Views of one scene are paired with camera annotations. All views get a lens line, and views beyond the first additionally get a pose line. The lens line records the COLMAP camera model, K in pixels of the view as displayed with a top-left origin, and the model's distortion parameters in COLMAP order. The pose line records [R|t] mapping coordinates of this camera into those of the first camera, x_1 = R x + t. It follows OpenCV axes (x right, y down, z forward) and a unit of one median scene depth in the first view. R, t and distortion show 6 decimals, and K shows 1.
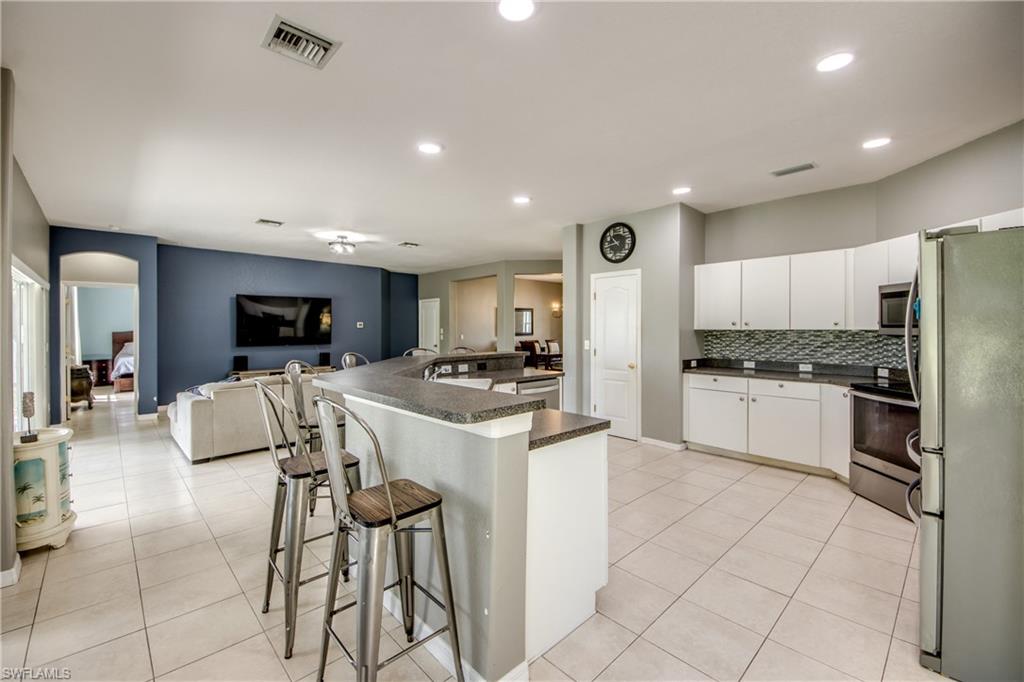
lens RADIAL K [[439.4, 0, 514.1], [0, 439.4, 323.3], [0, 0, 1]] dist [0.014670, -0.004306]
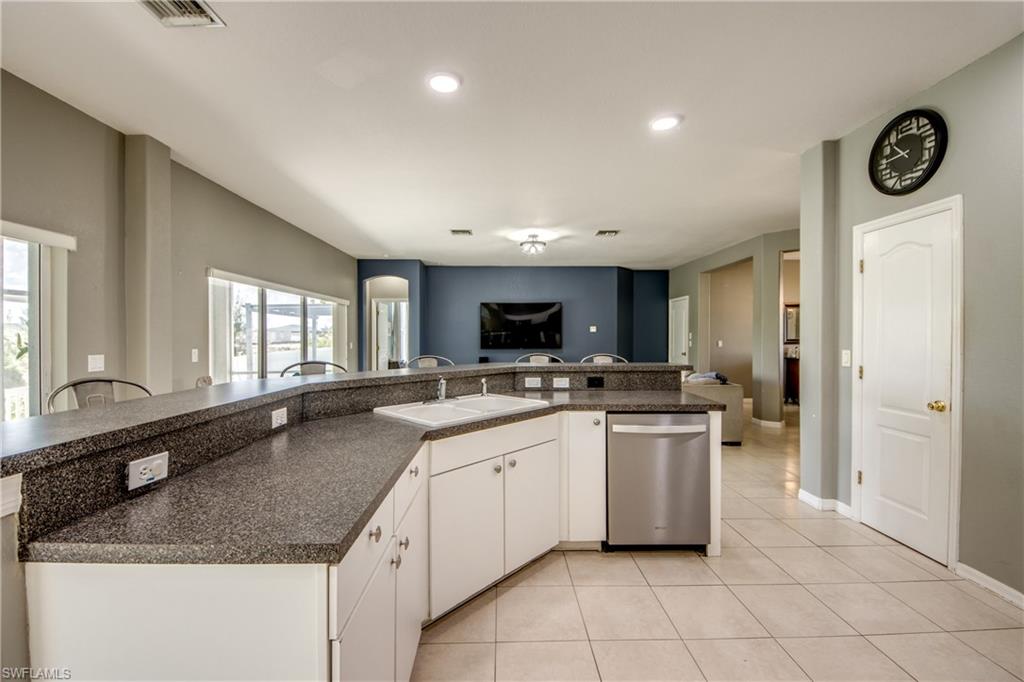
lens RADIAL K [[439.4, 0, 492.3], [0, 439.4, 330.5], [0, 0, 1]] dist [0.014670, -0.004306]
pose [[0.727353, -0.009296, -0.686201, 0.230758], [0.008716, 0.999953, -0.004308, 0.014249], [0.686208, -0.002847, 0.727399, 0.307678]]
